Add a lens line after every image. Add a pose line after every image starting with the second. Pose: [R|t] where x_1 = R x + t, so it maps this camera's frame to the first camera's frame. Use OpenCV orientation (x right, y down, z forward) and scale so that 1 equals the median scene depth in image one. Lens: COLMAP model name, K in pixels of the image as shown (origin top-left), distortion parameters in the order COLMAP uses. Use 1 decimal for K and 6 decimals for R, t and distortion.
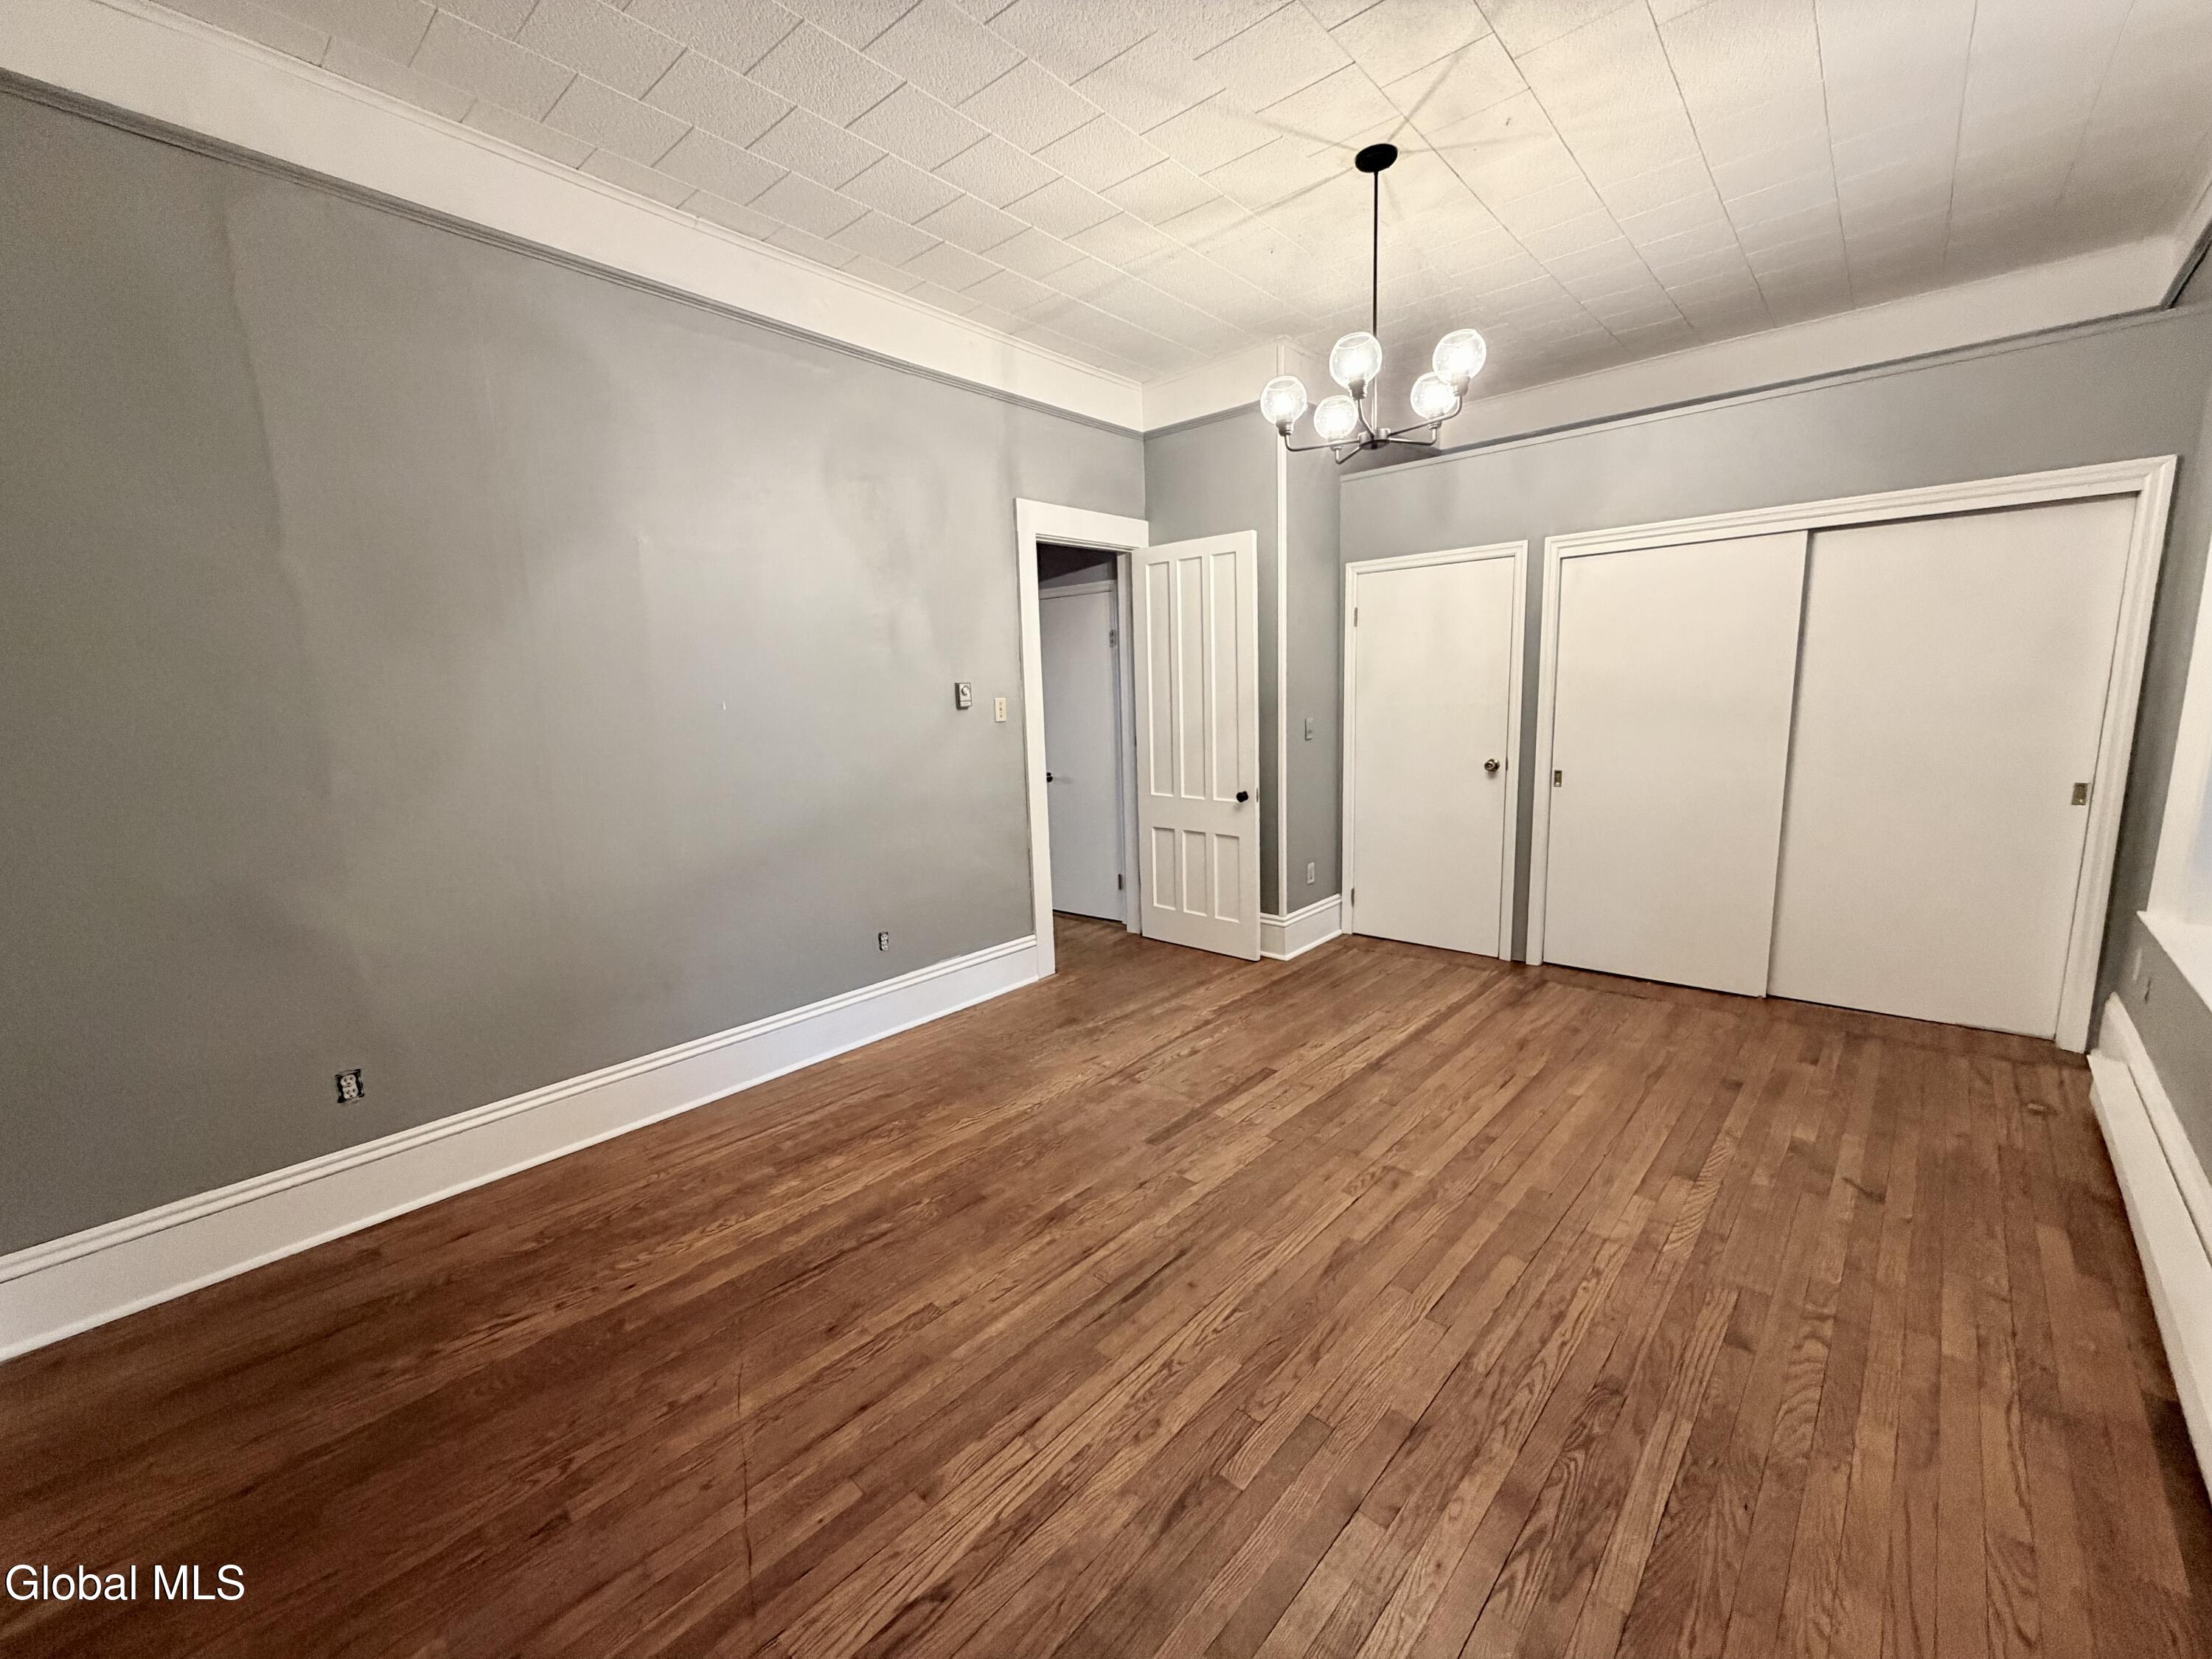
lens RADIAL K [[885.0, 0, 1096.6], [0, 885.0, 828.4], [0, 0, 1]] dist [-0.000459, -0.000002]
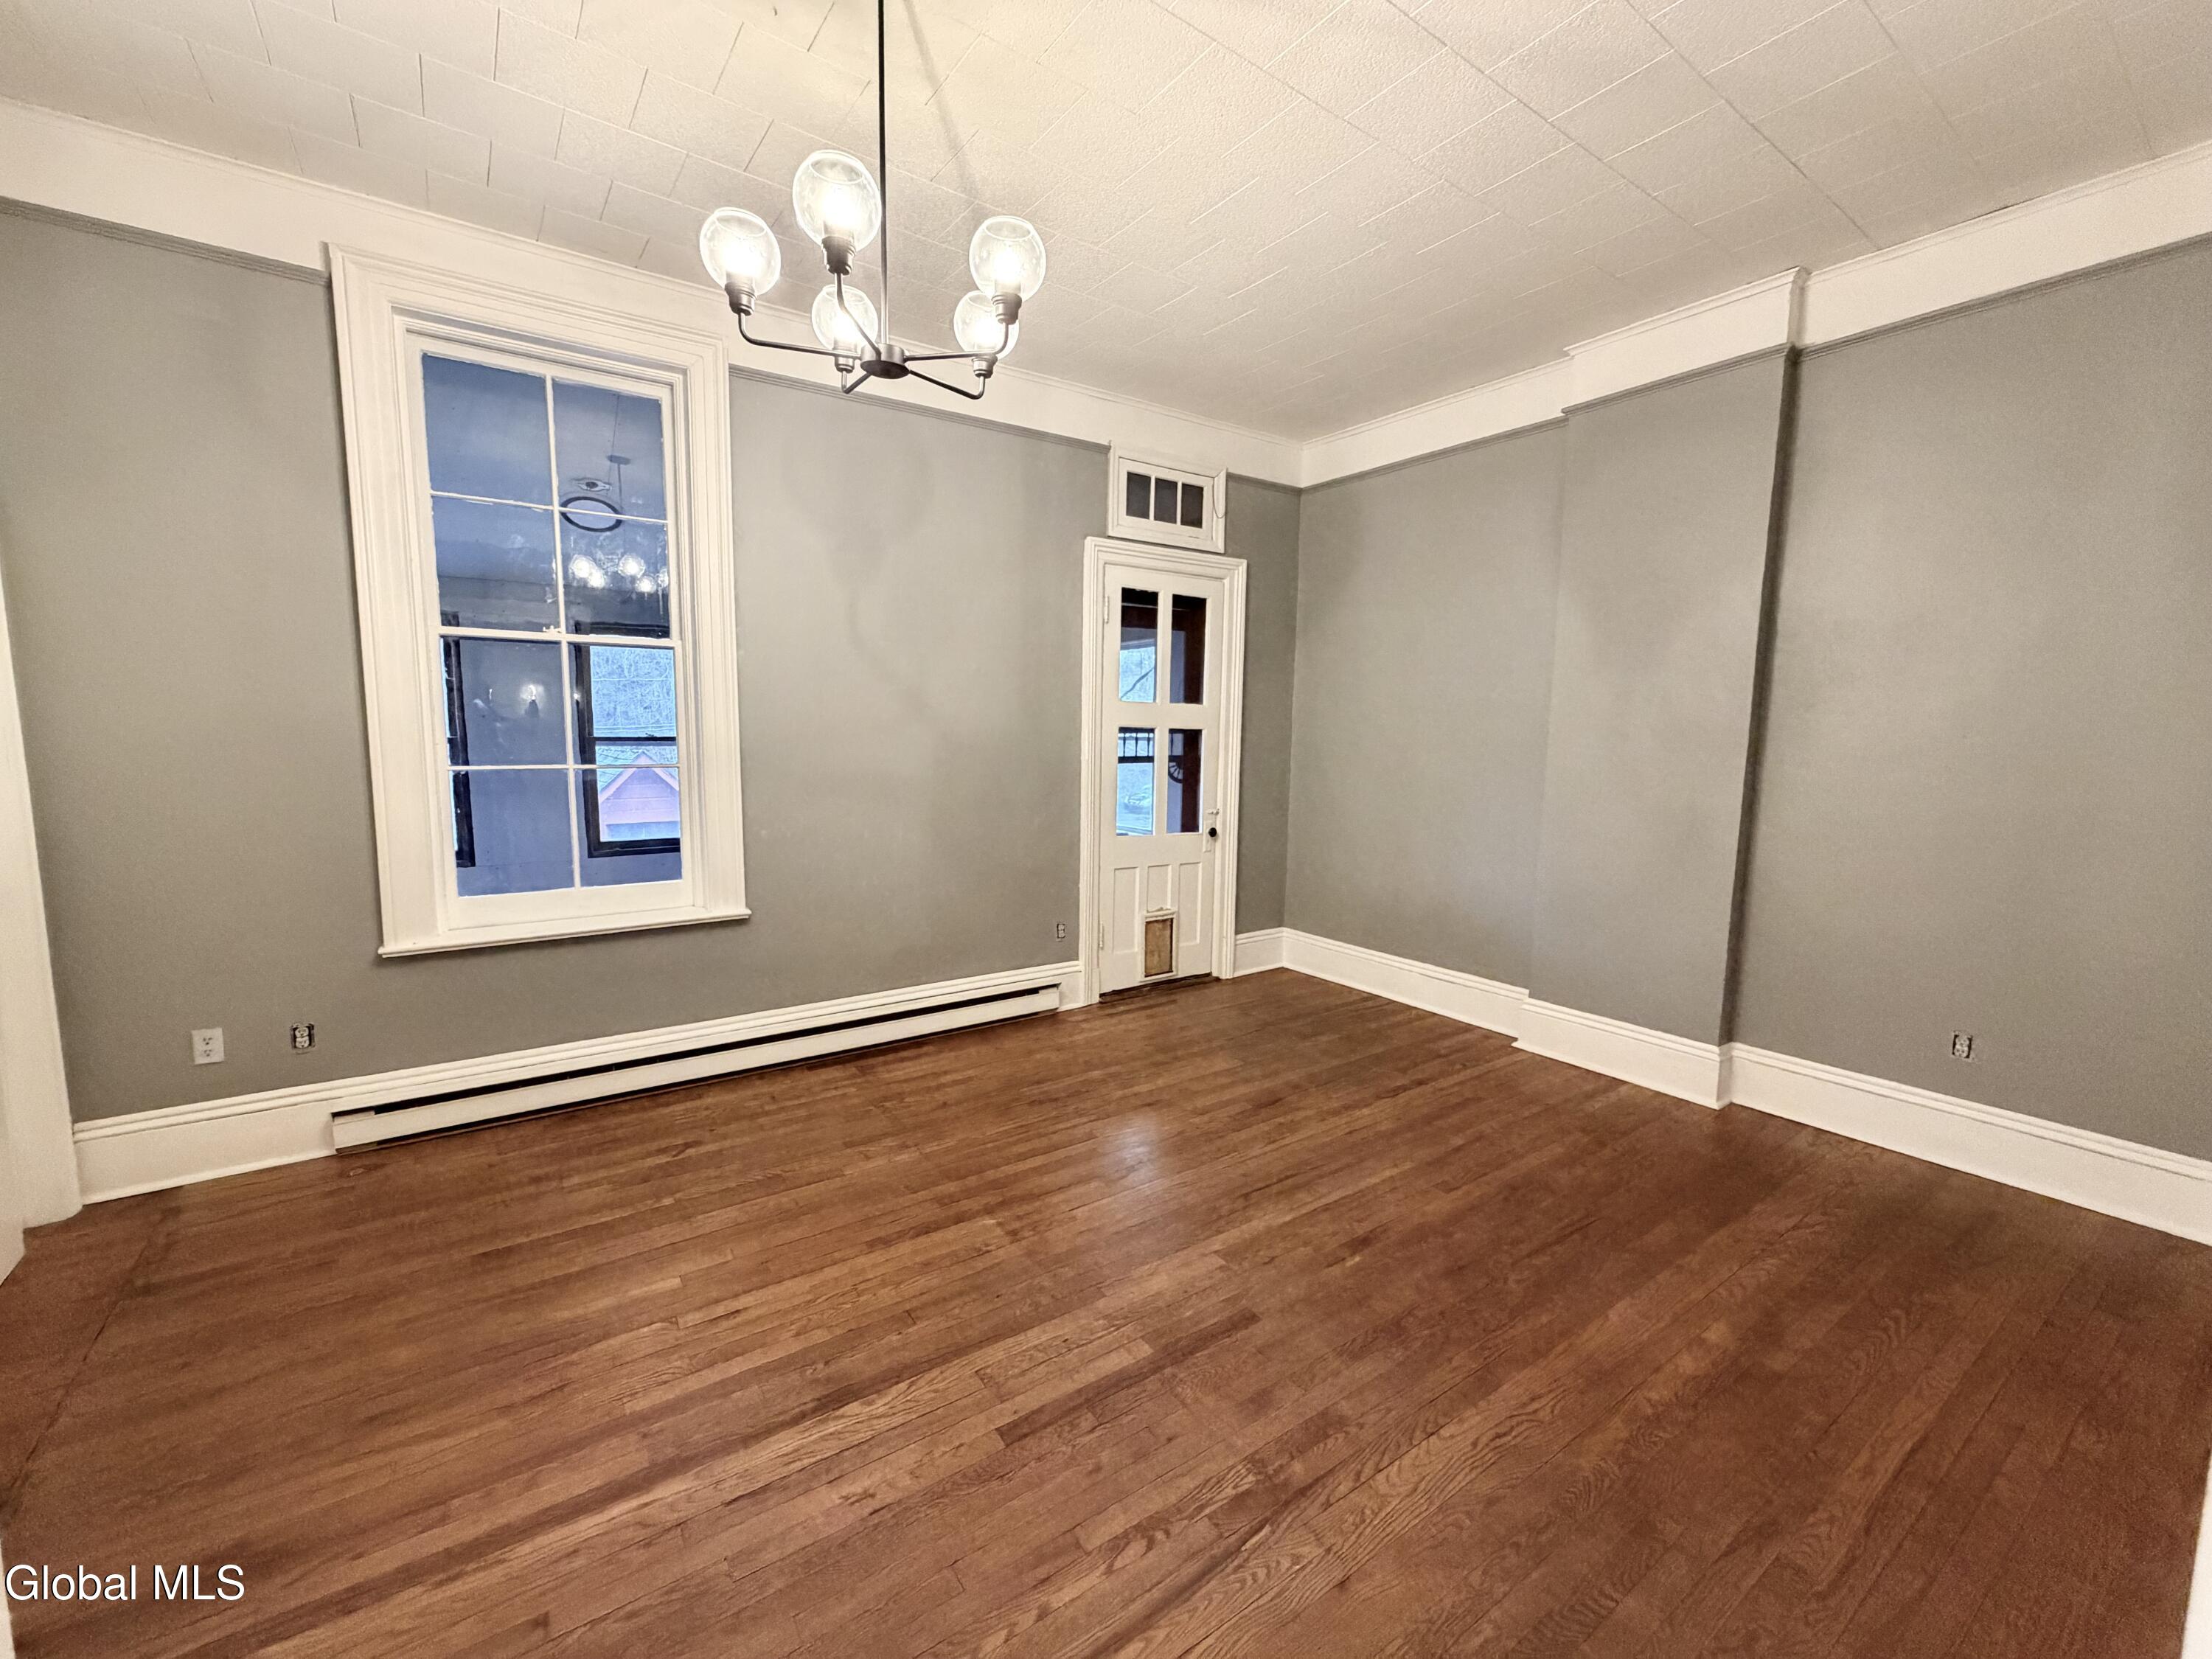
lens RADIAL K [[885.0, 0, 1096.6], [0, 885.0, 828.4], [0, 0, 1]] dist [-0.000459, -0.000002]
pose [[-0.975809, -0.001015, 0.218622, 0.027423], [0.058379, 0.962468, 0.265043, -0.292787], [-0.210686, 0.271395, -0.939125, 1.758502]]
